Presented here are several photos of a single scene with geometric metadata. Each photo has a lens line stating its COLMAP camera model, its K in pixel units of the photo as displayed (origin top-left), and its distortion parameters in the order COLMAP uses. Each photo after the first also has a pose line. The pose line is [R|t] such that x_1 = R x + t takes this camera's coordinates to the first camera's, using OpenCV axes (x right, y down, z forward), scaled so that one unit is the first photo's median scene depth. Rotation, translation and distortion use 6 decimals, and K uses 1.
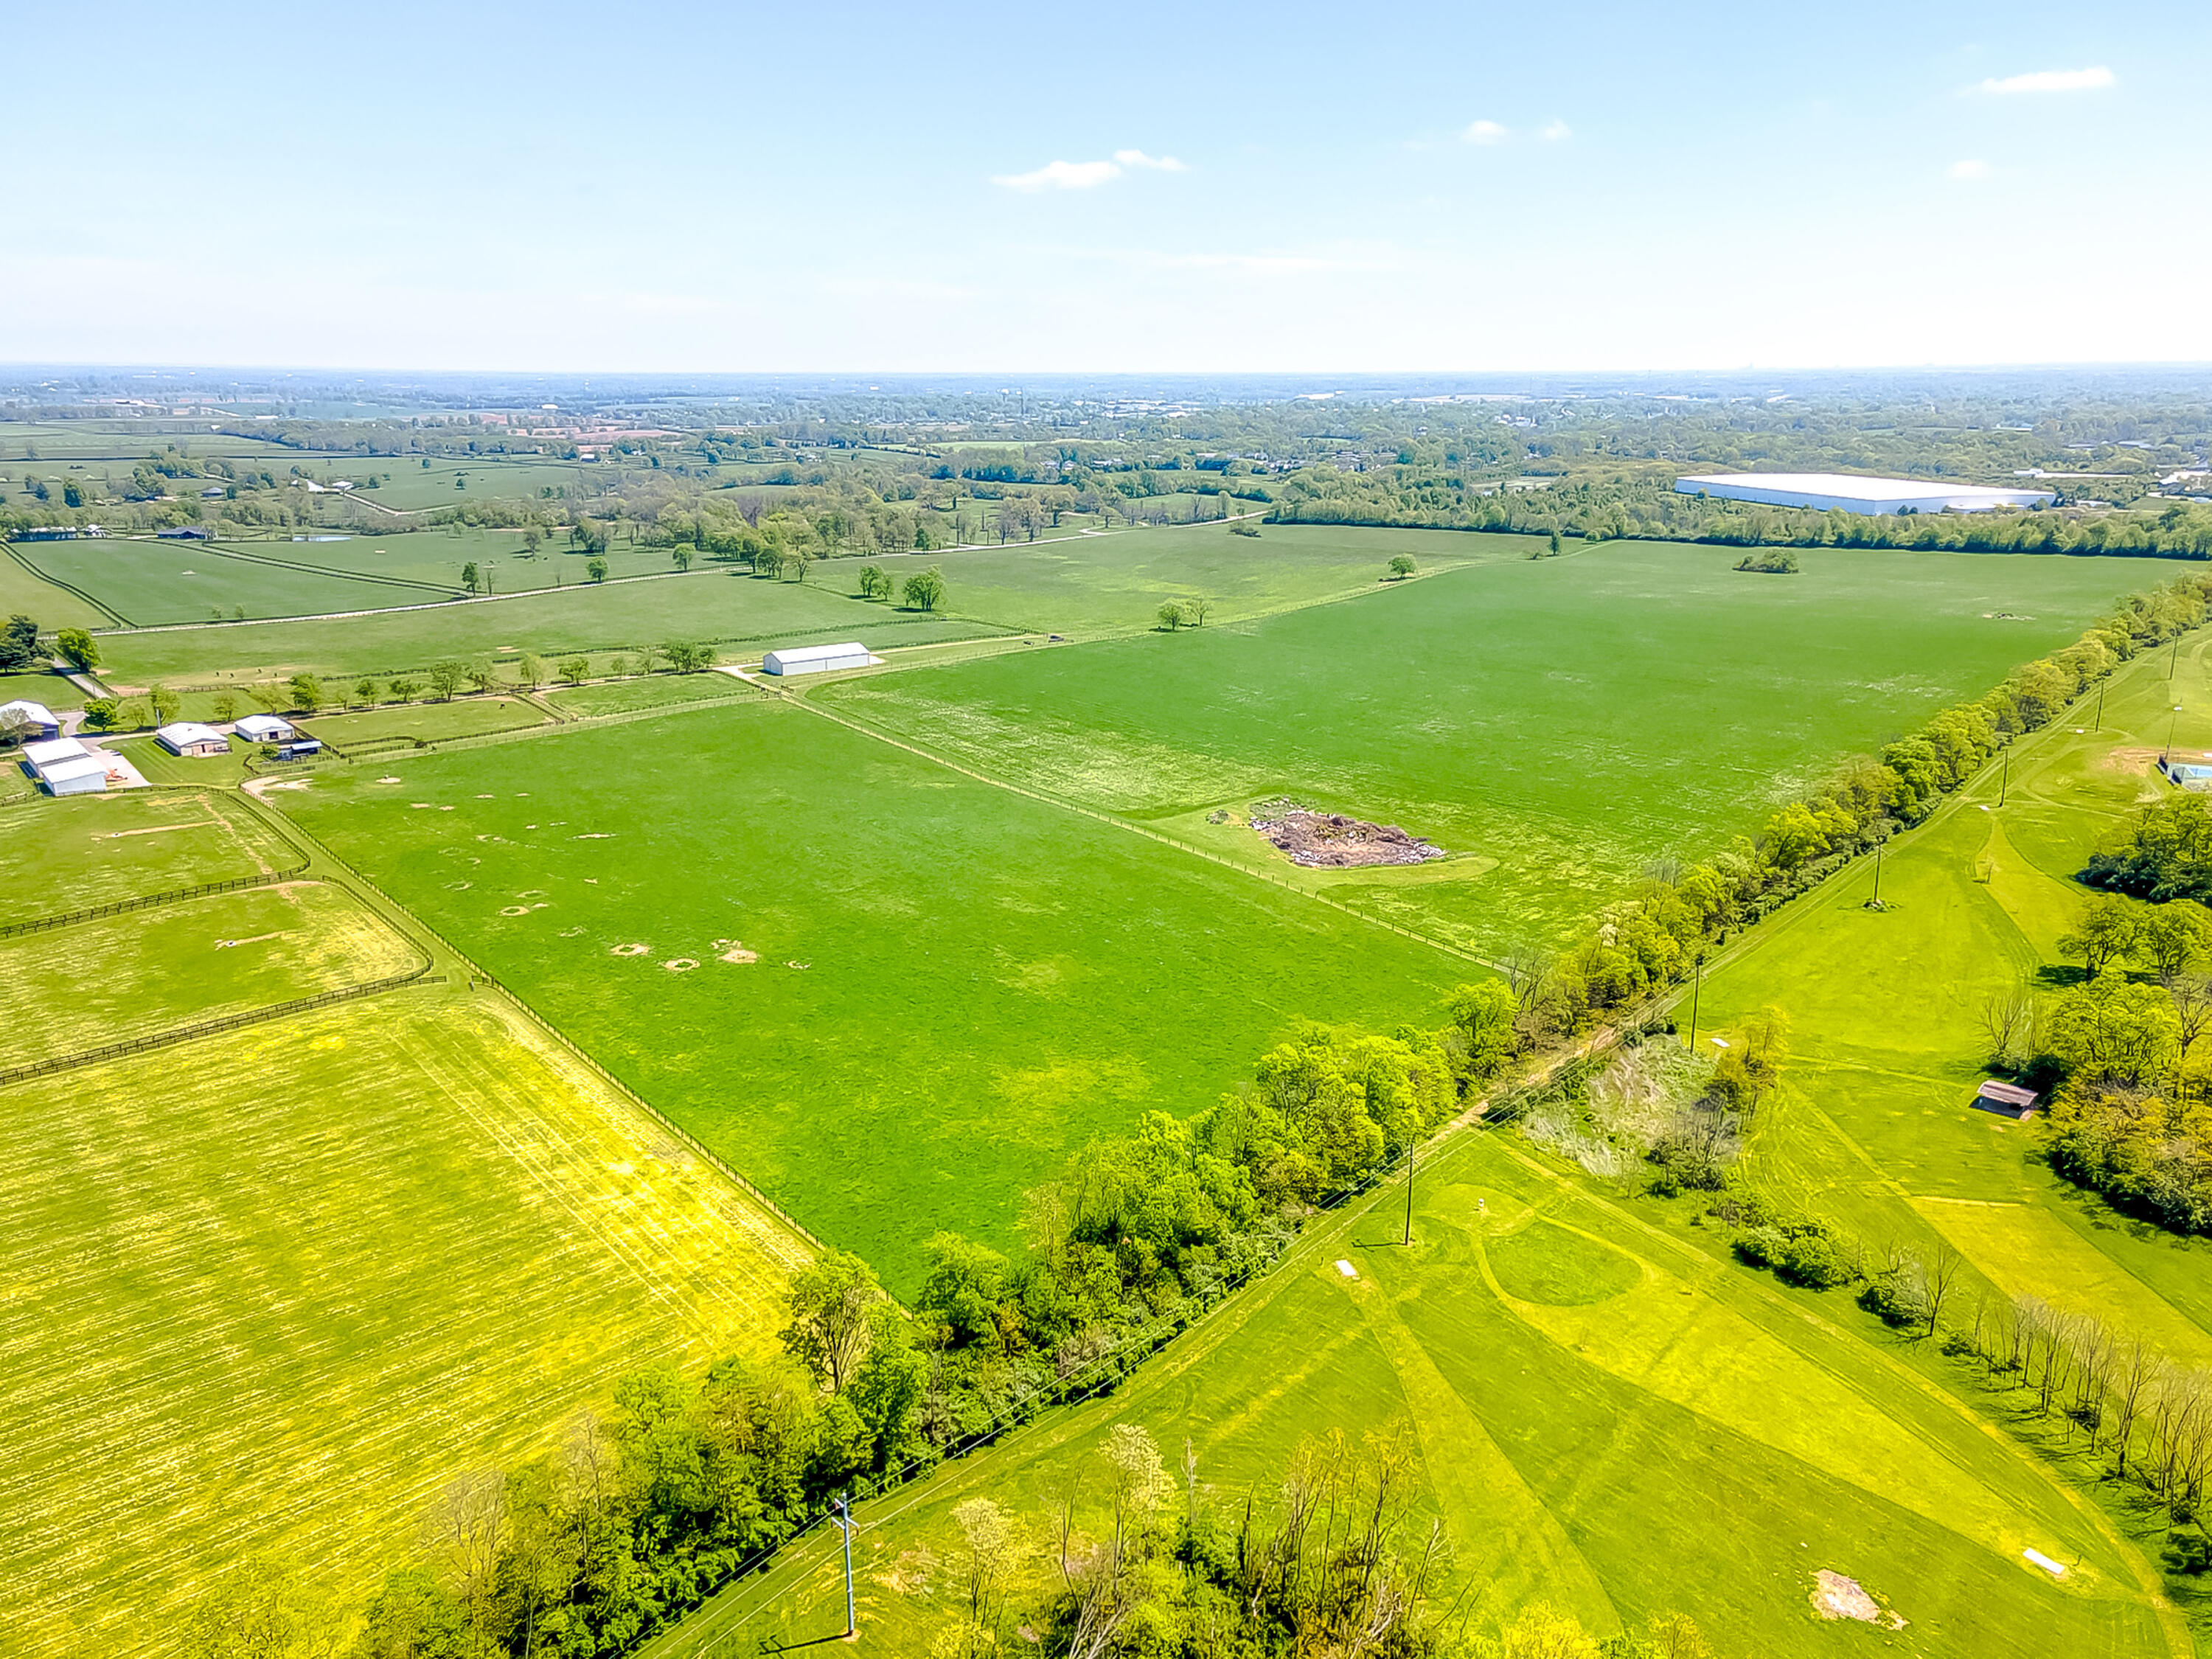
lens RADIAL K [[1630.9, 0, 1106.0], [0, 1630.9, 829.5], [0, 0, 1]] dist [0.023861, 0.068792]
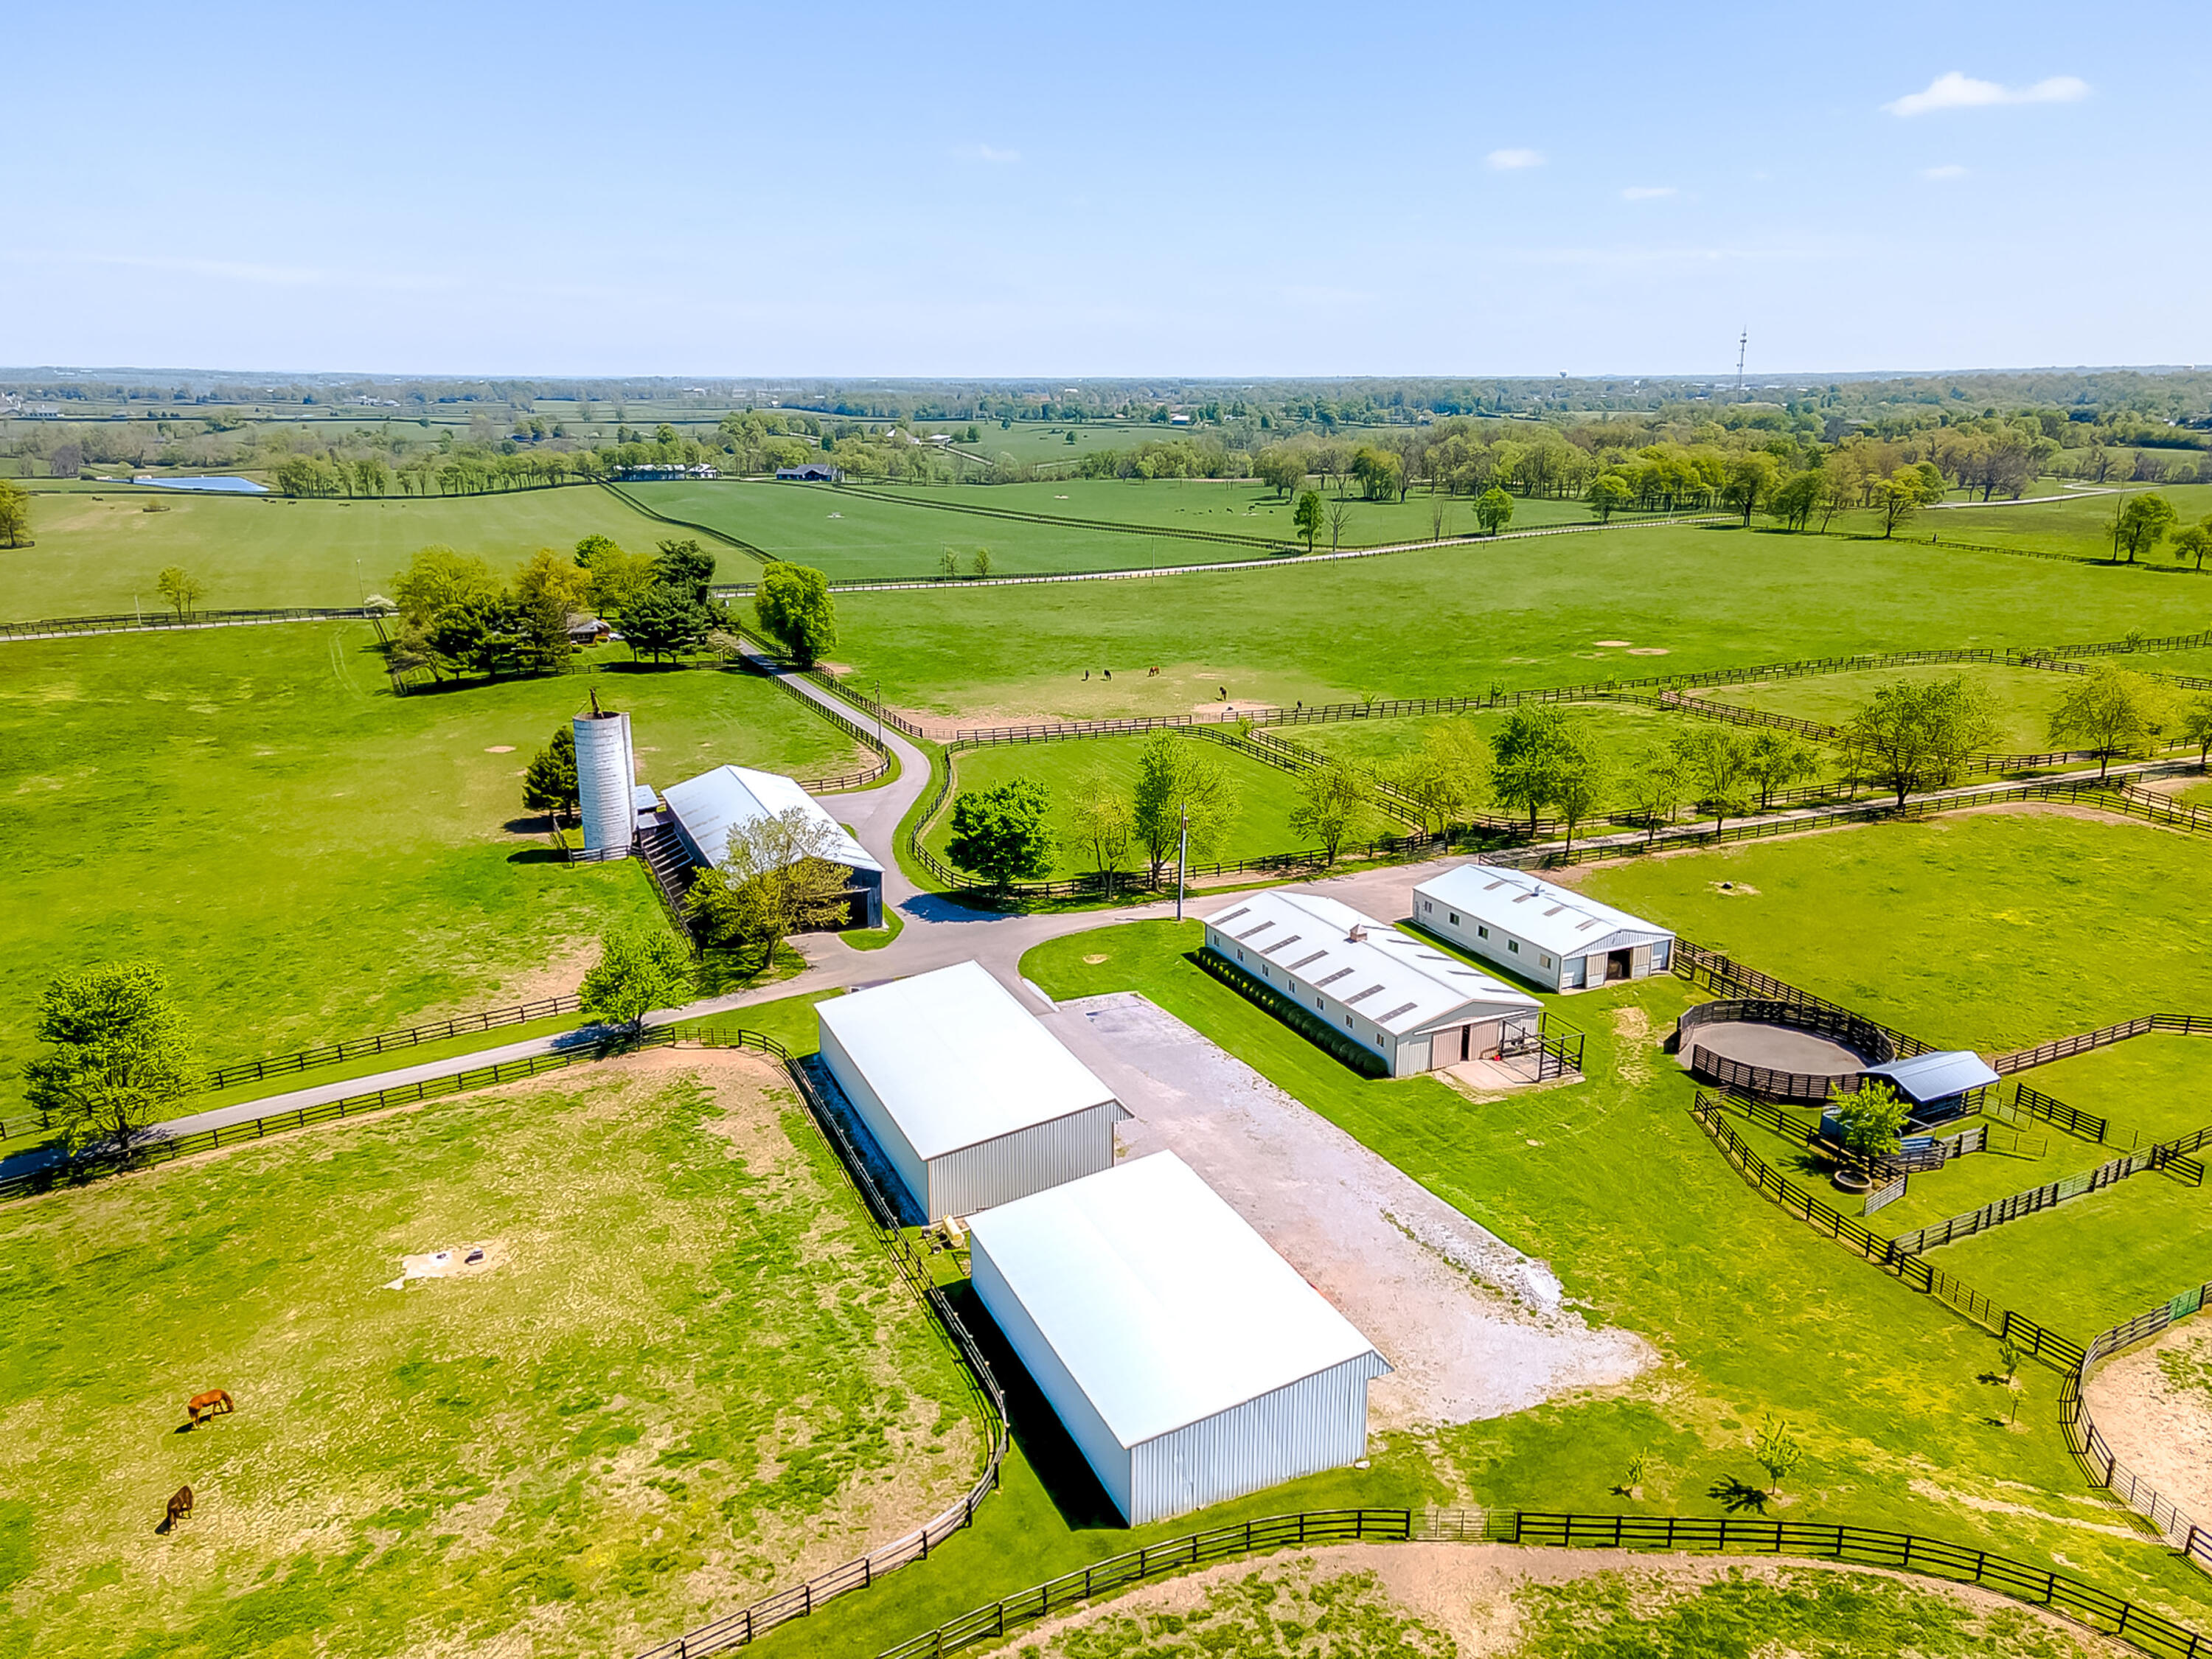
lens RADIAL K [[1630.9, 0, 1106.0], [0, 1630.9, 829.5], [0, 0, 1]] dist [0.023861, 0.068792]
pose [[0.964604, 0.070928, -0.253986, -0.422374], [-0.071932, 0.997395, 0.005343, -0.059763], [0.253704, 0.013116, 0.967193, 0.600258]]
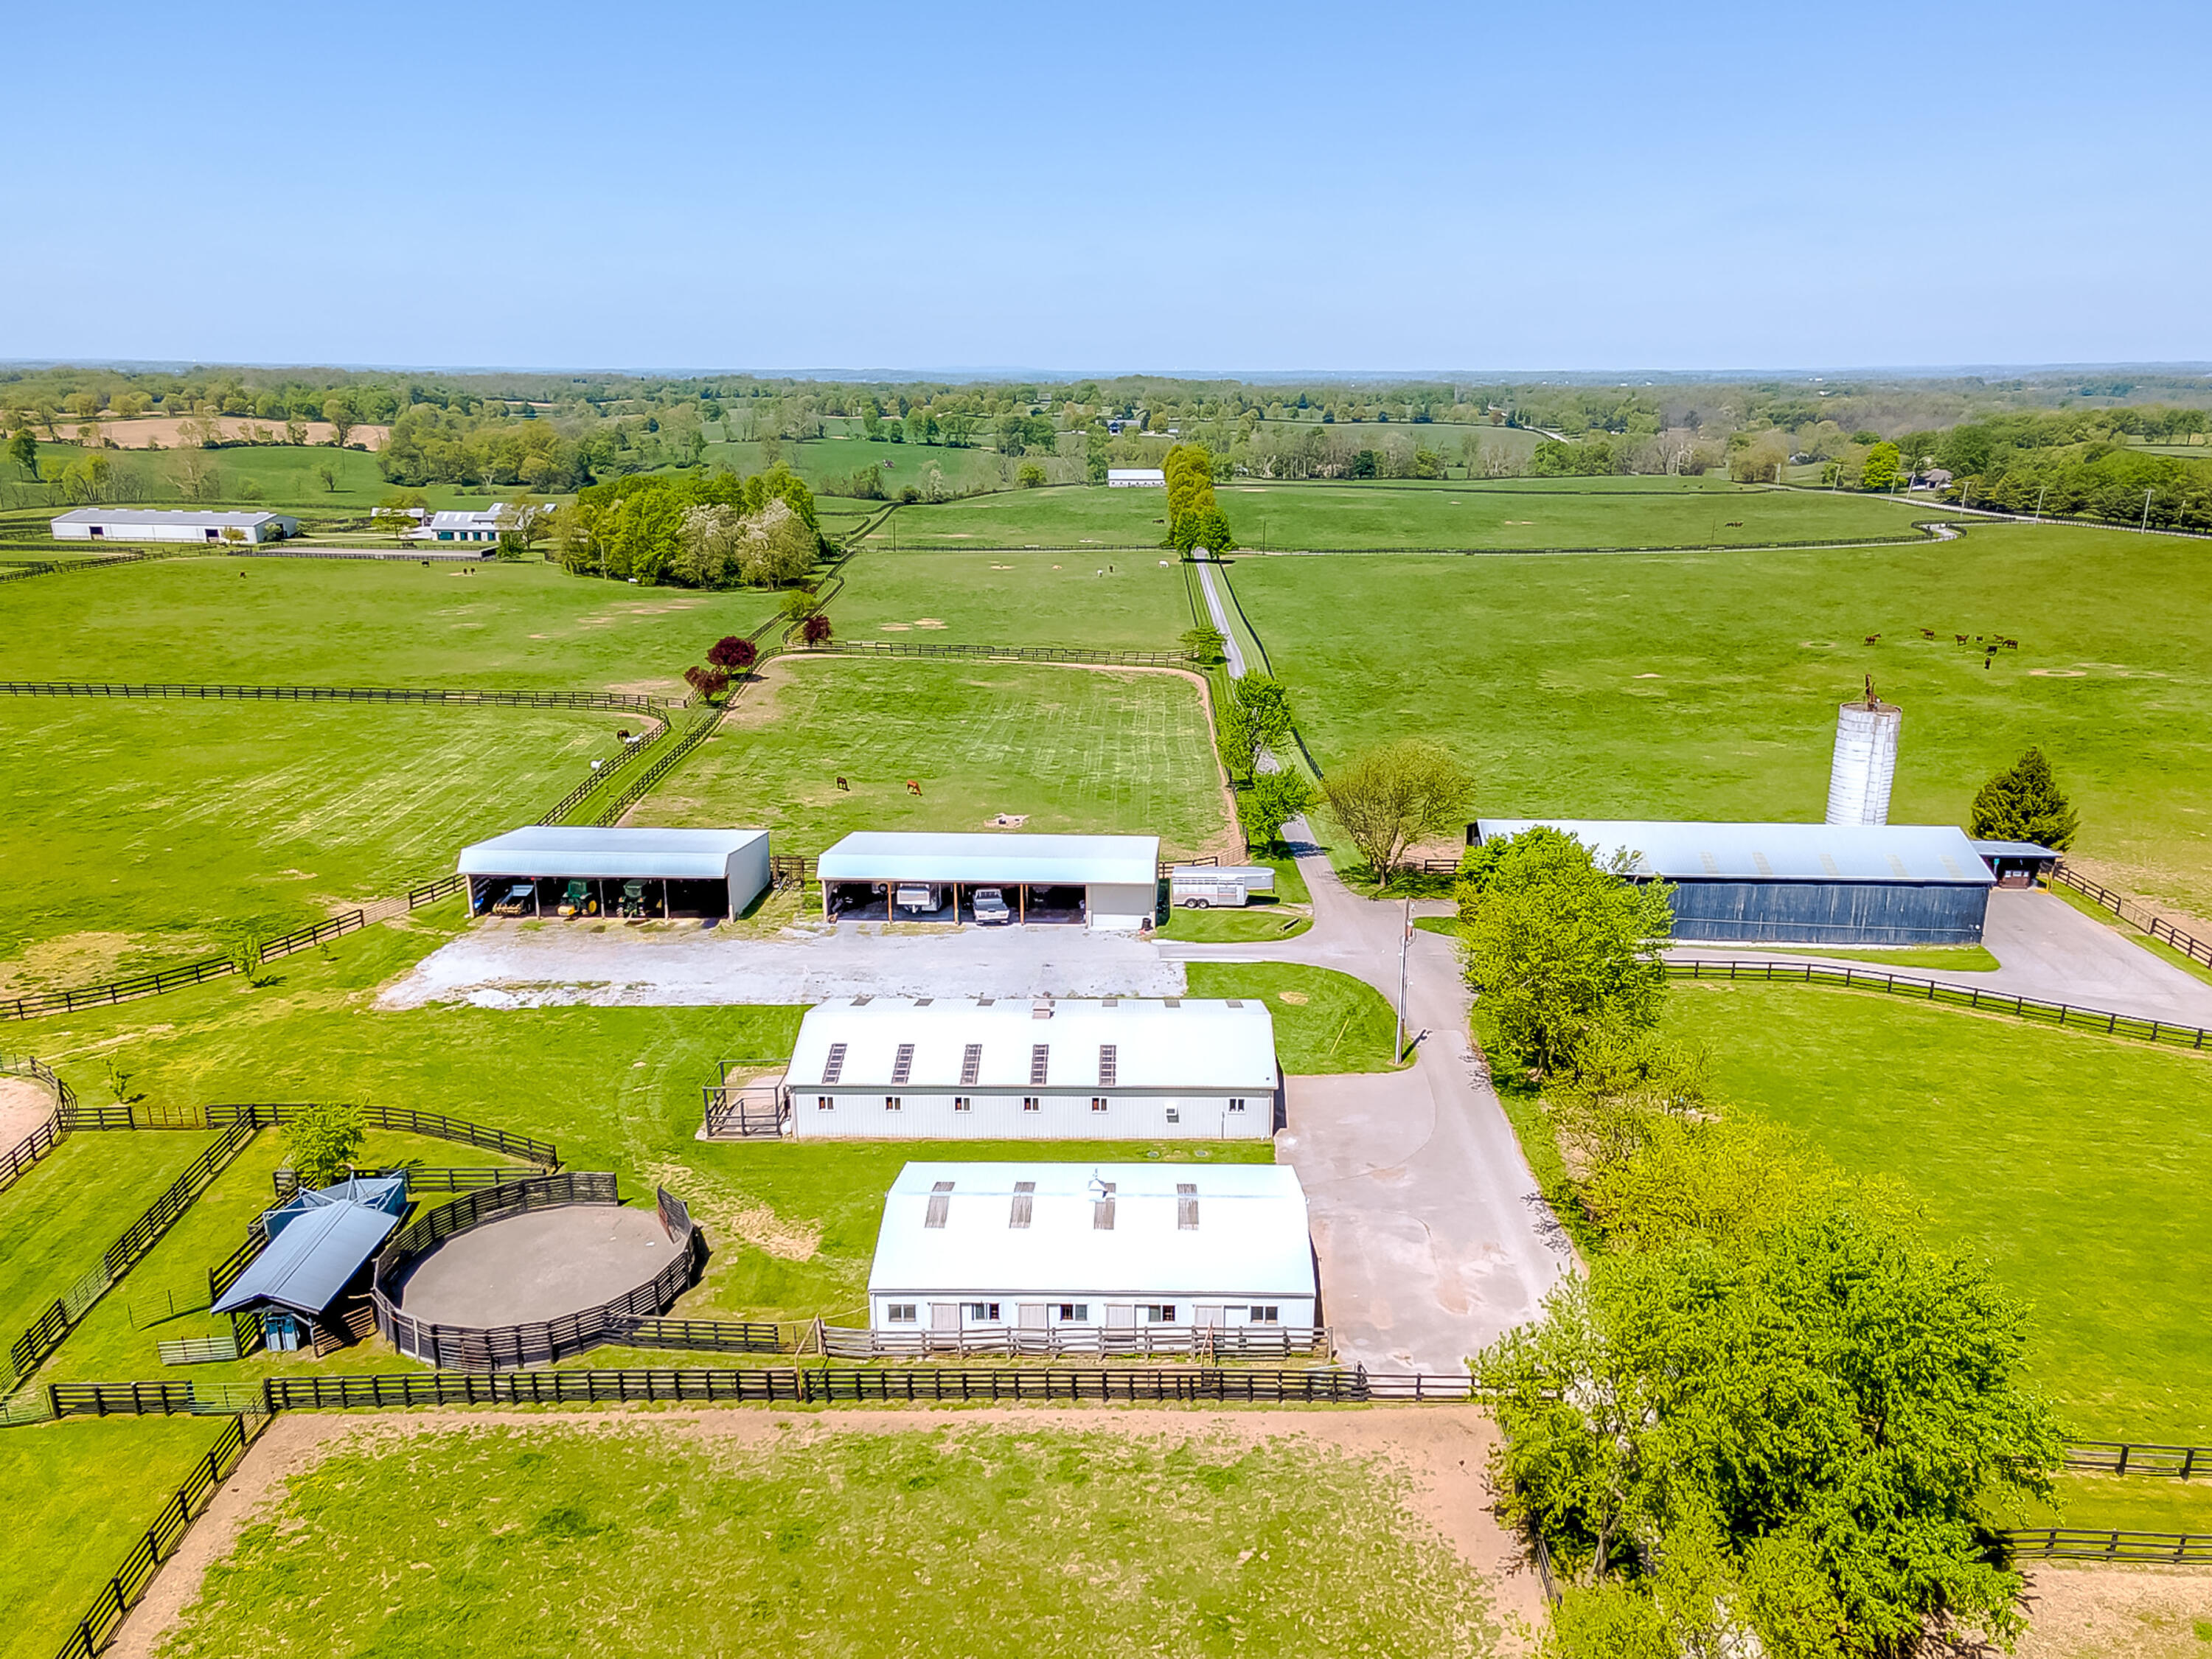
lens RADIAL K [[1630.9, 0, 1106.0], [0, 1630.9, 829.5], [0, 0, 1]] dist [0.023861, 0.068792]
pose [[-0.673213, 0.201474, -0.711472, -0.342711], [-0.203058, 0.874806, 0.439866, -0.129858], [0.711021, 0.440593, -0.548020, 0.877797]]
